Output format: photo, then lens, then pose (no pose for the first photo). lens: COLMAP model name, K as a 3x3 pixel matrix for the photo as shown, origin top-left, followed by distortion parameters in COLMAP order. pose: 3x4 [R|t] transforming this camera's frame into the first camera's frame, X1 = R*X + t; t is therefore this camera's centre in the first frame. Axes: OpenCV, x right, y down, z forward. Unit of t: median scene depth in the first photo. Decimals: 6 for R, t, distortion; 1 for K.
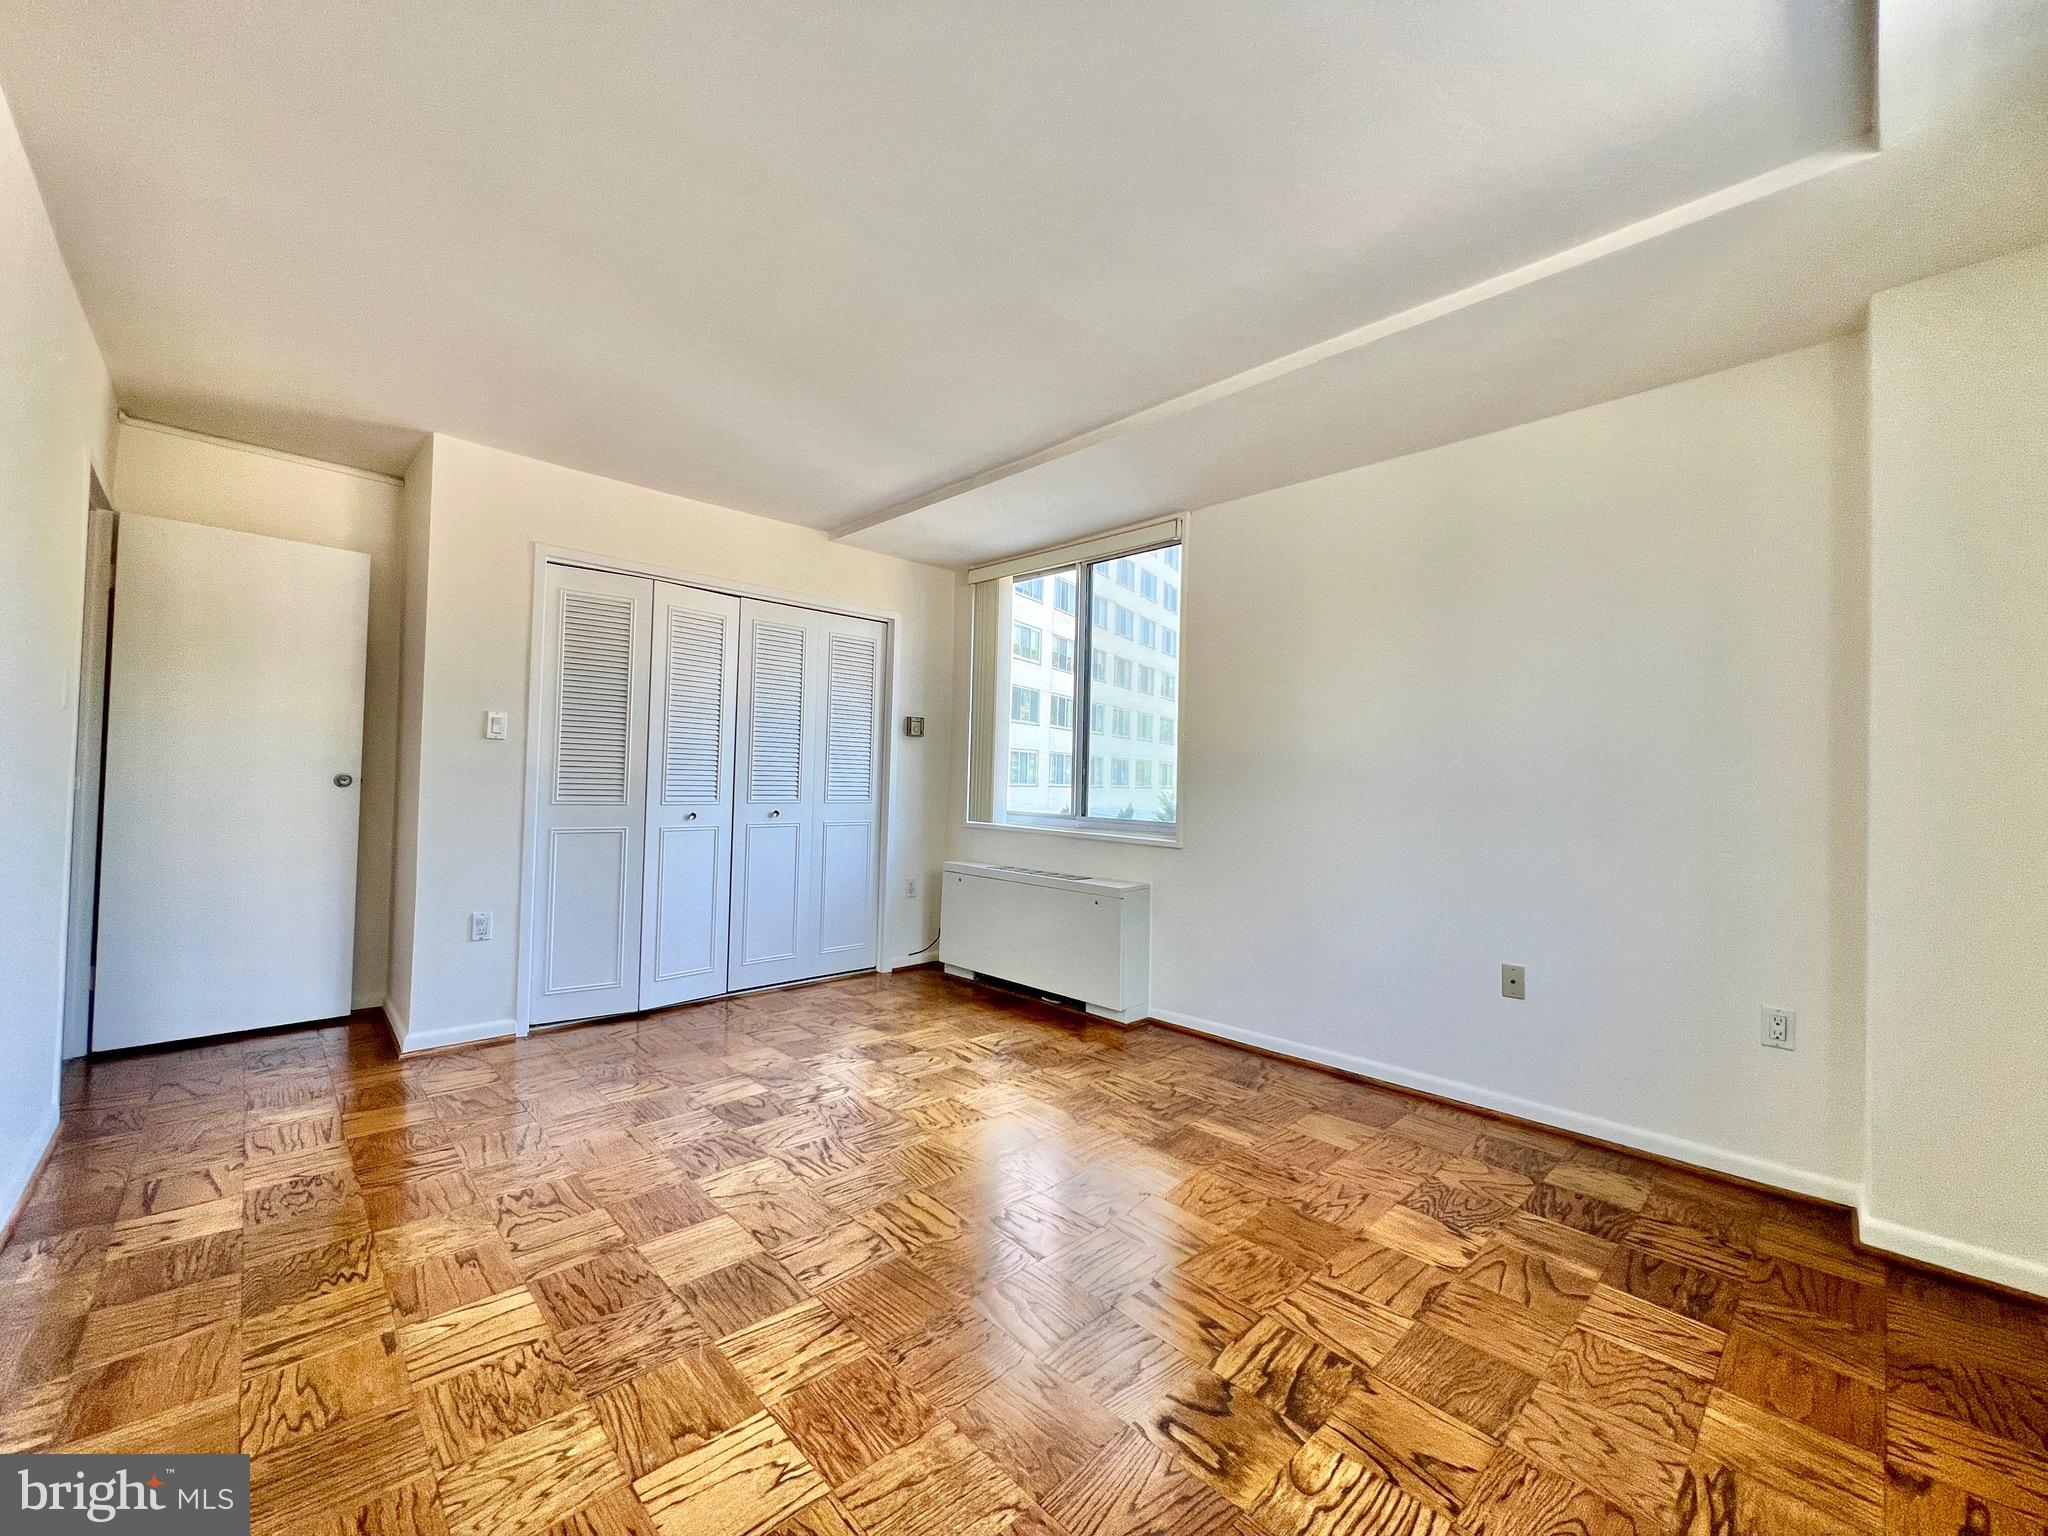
lens RADIAL K [[819.4, 0, 1018.2], [0, 819.4, 763.4], [0, 0, 1]] dist [-0.003579, 0.000312]
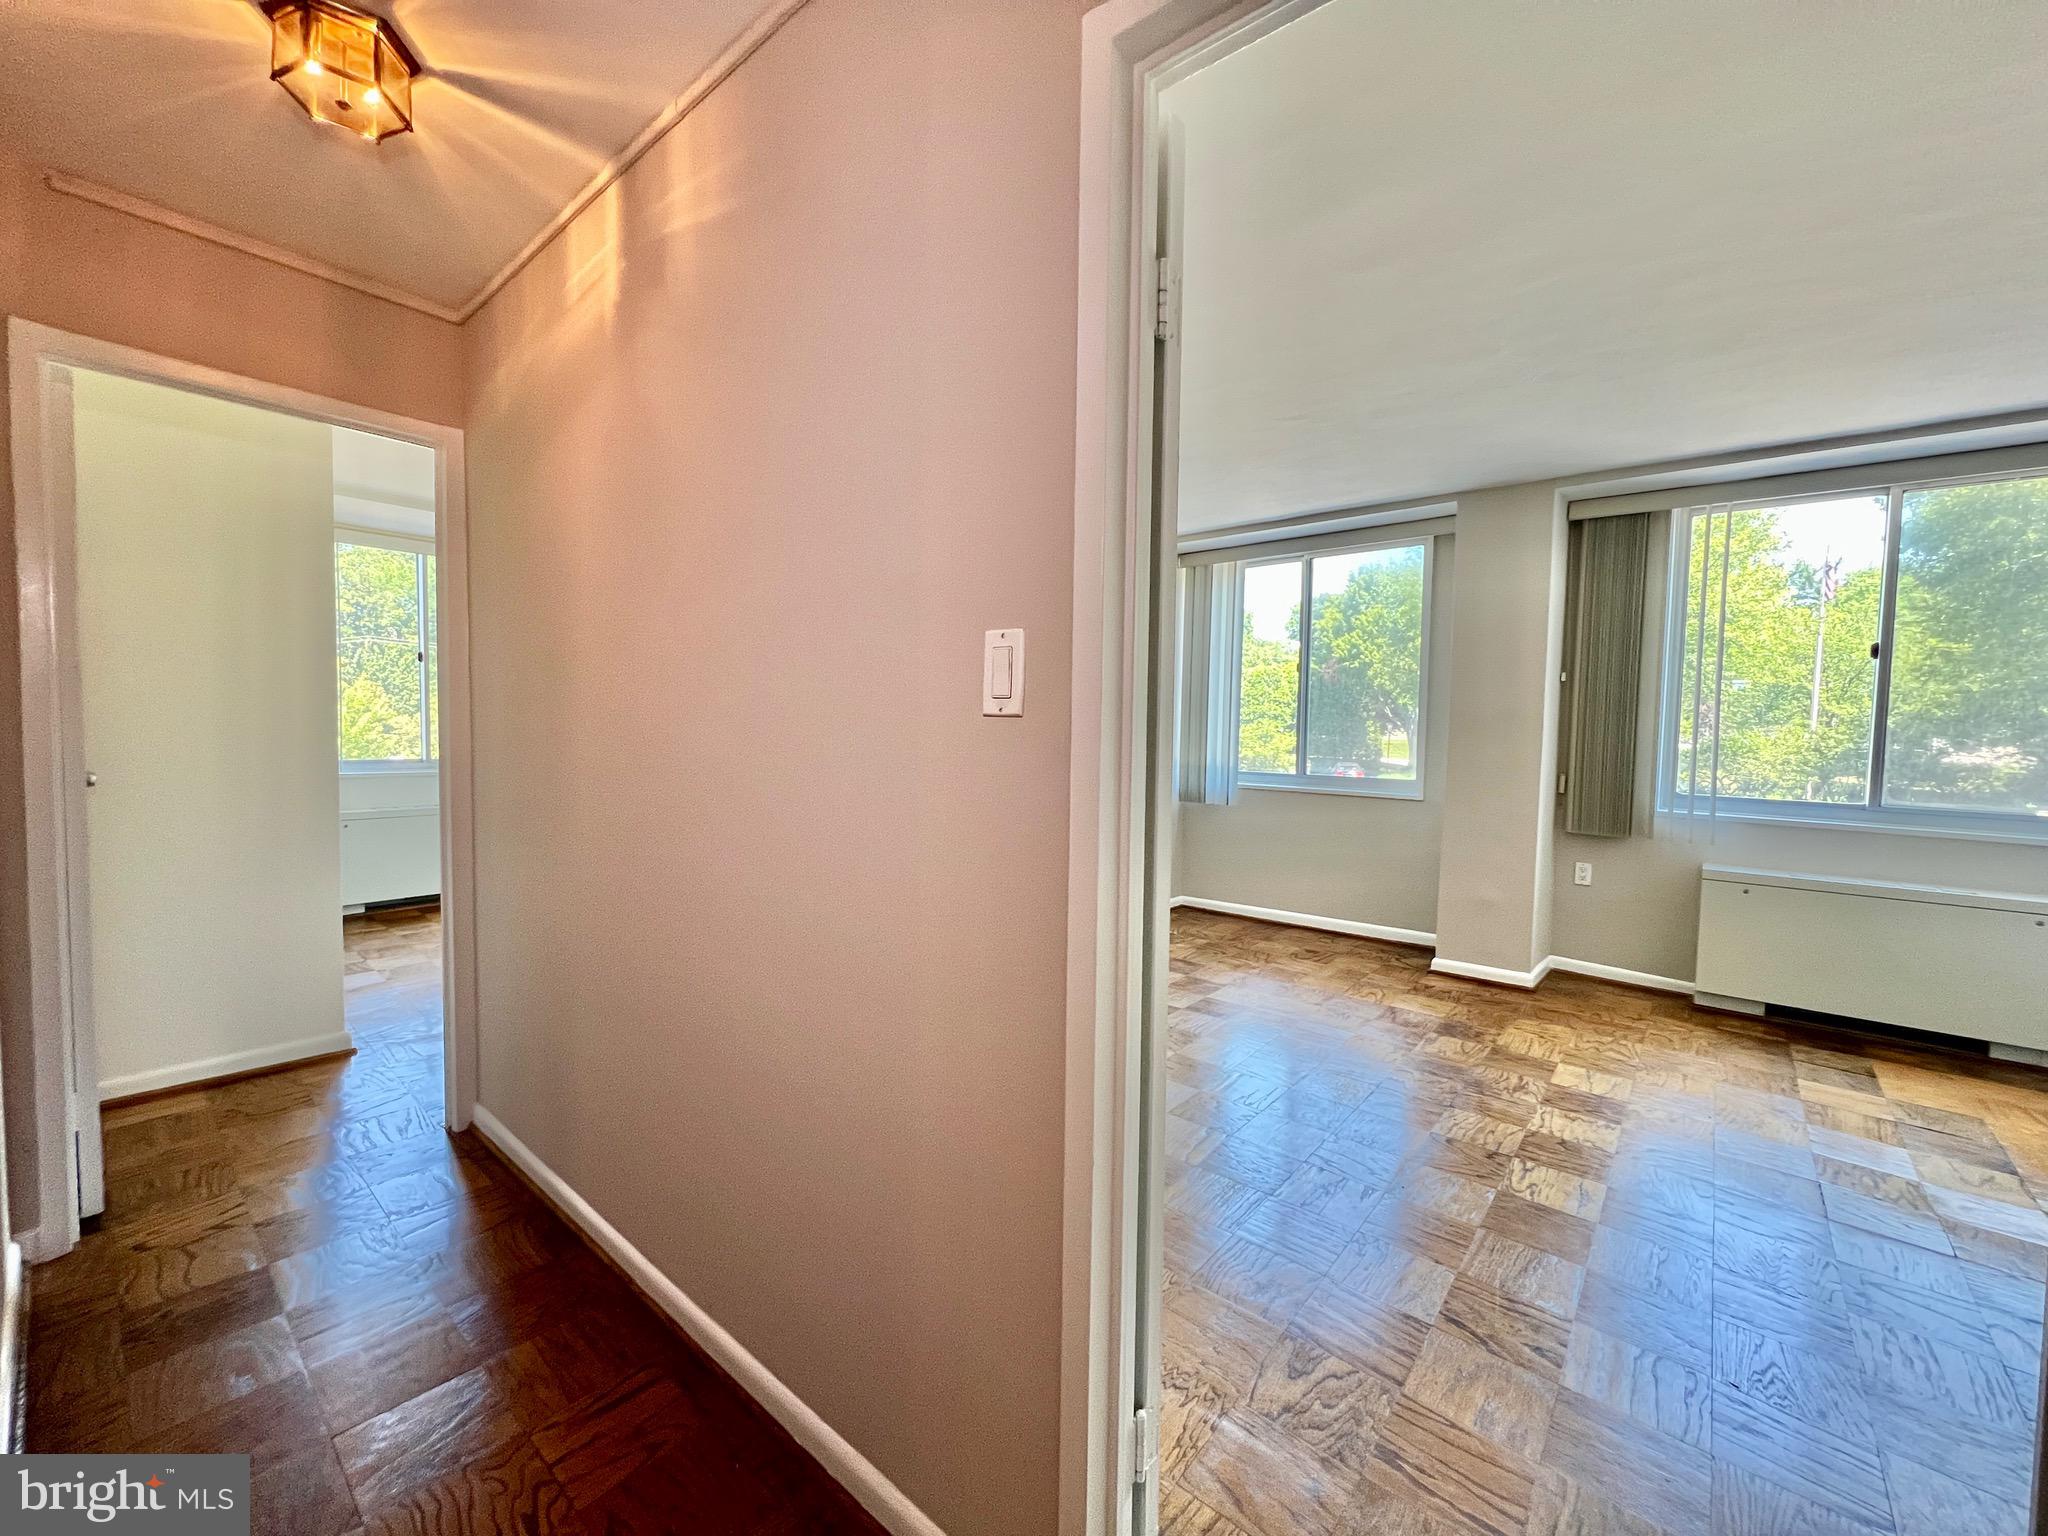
lens RADIAL K [[819.4, 0, 1018.2], [0, 819.4, 763.4], [0, 0, 1]] dist [-0.003579, 0.000312]
pose [[0.995036, -0.008303, 0.099170, -1.415233], [0.001014, 0.997307, 0.073331, -0.065448], [-0.099512, -0.072866, 0.992365, 0.496756]]
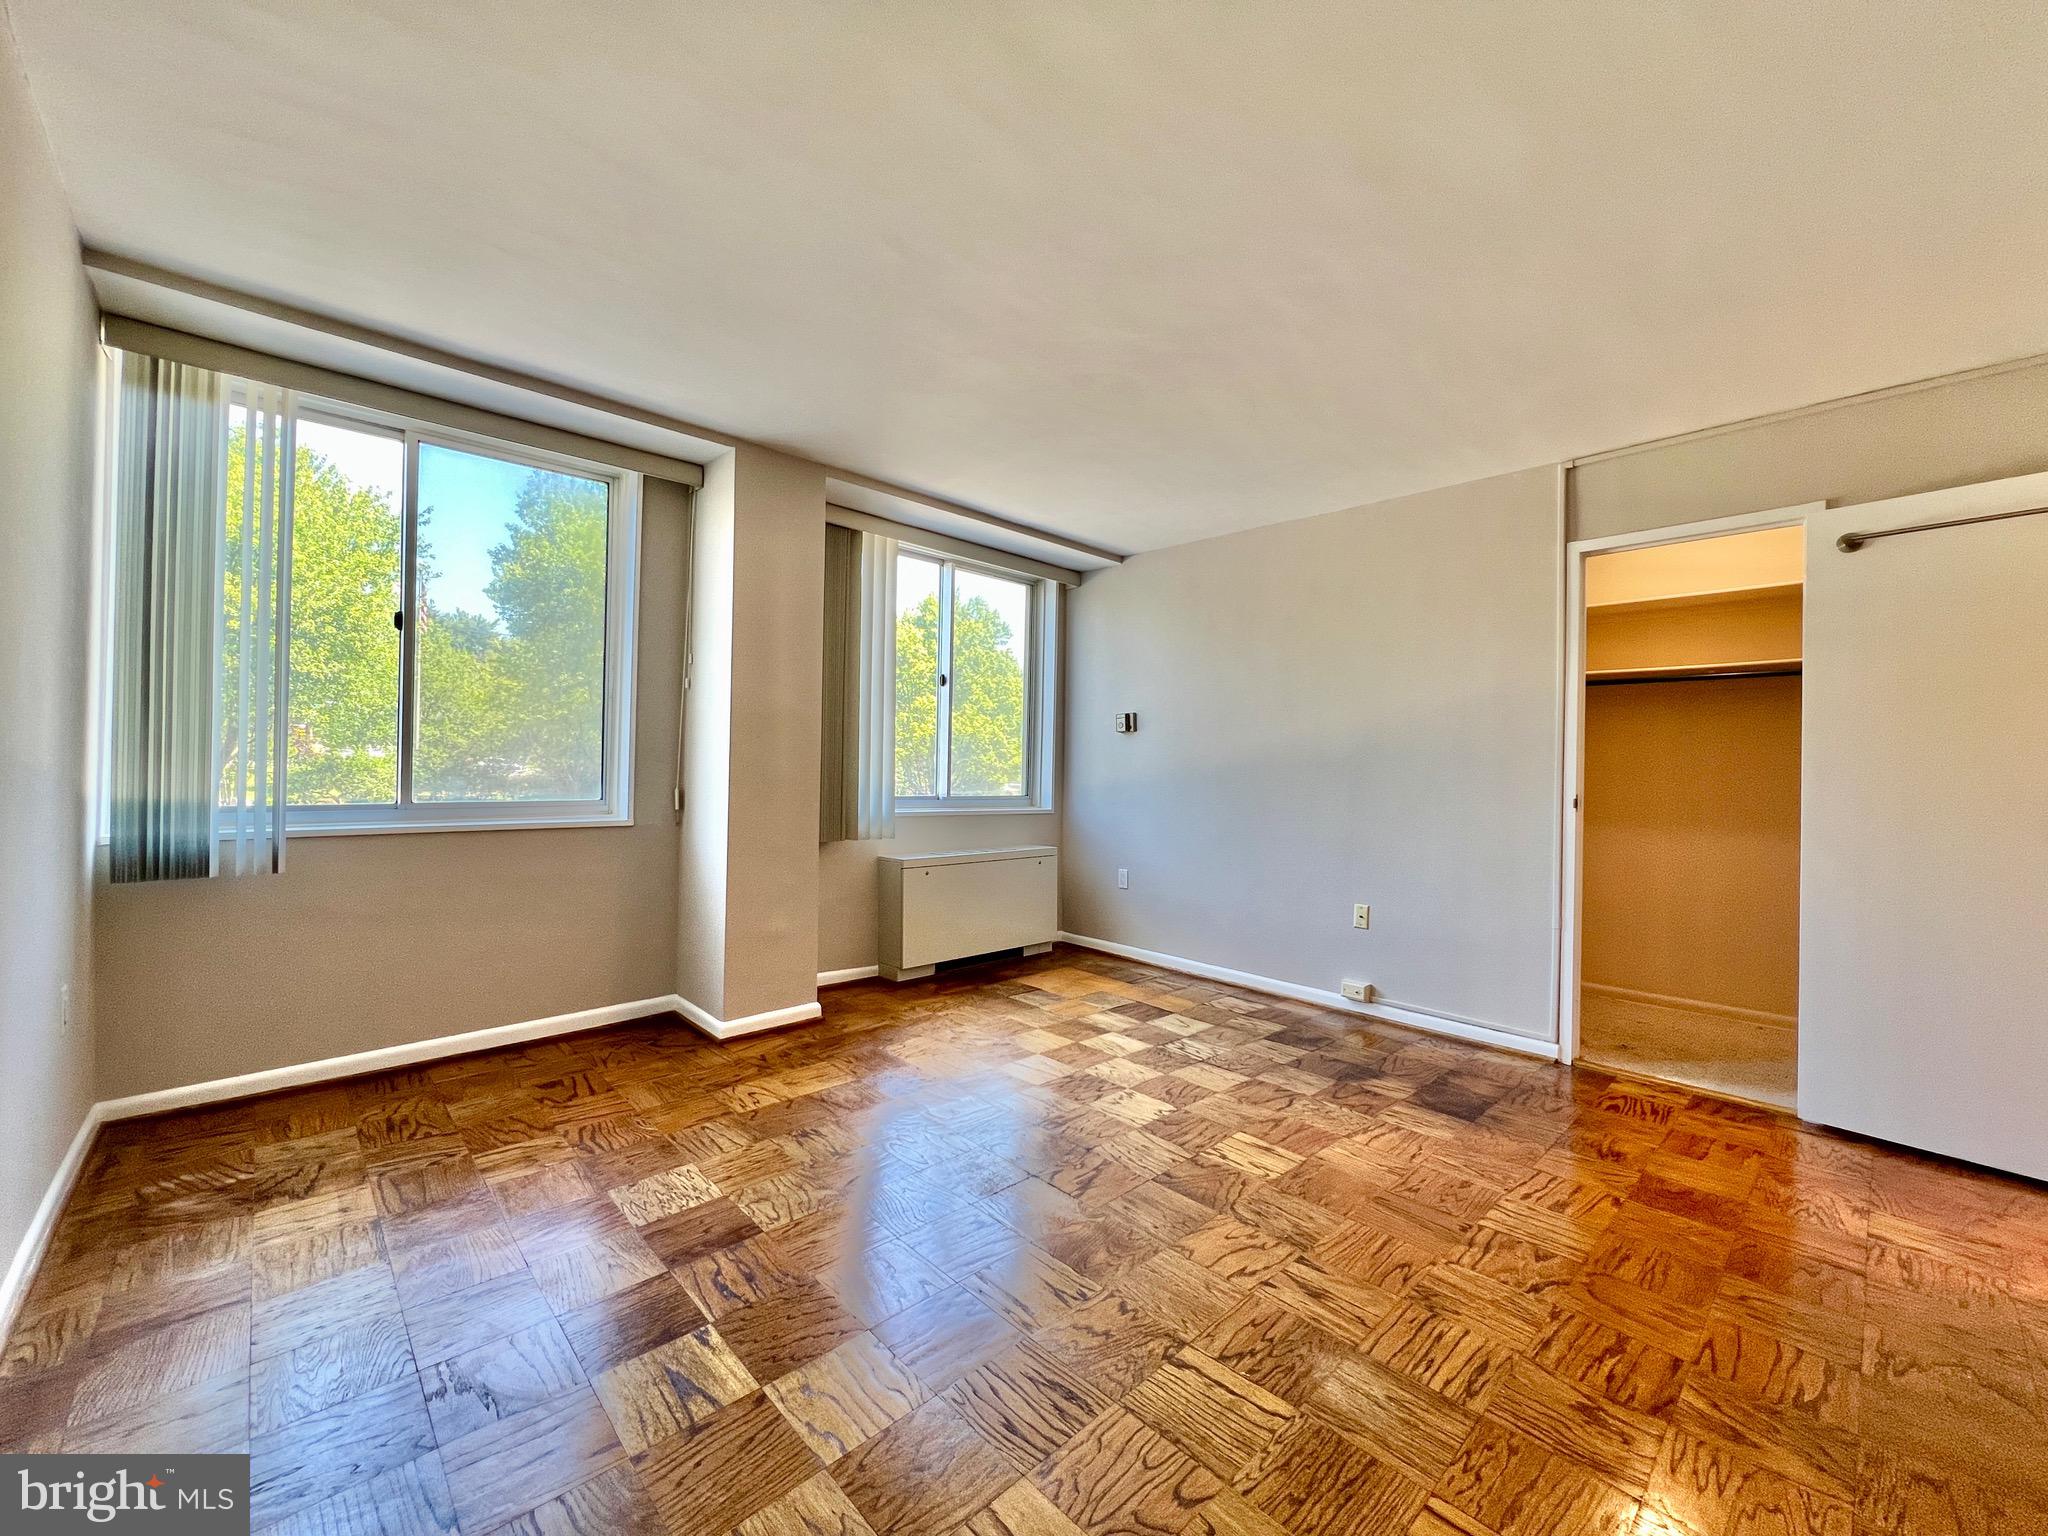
lens RADIAL K [[818.1, 0, 1018.9], [0, 818.1, 762.2], [0, 0, 1]] dist [-0.002872, 0.000383]
pose [[0.010713, -0.012827, 0.999860, -1.674238], [-0.039367, 0.999137, 0.013240, -0.001125], [-0.999167, -0.039503, 0.010199, 1.490515]]
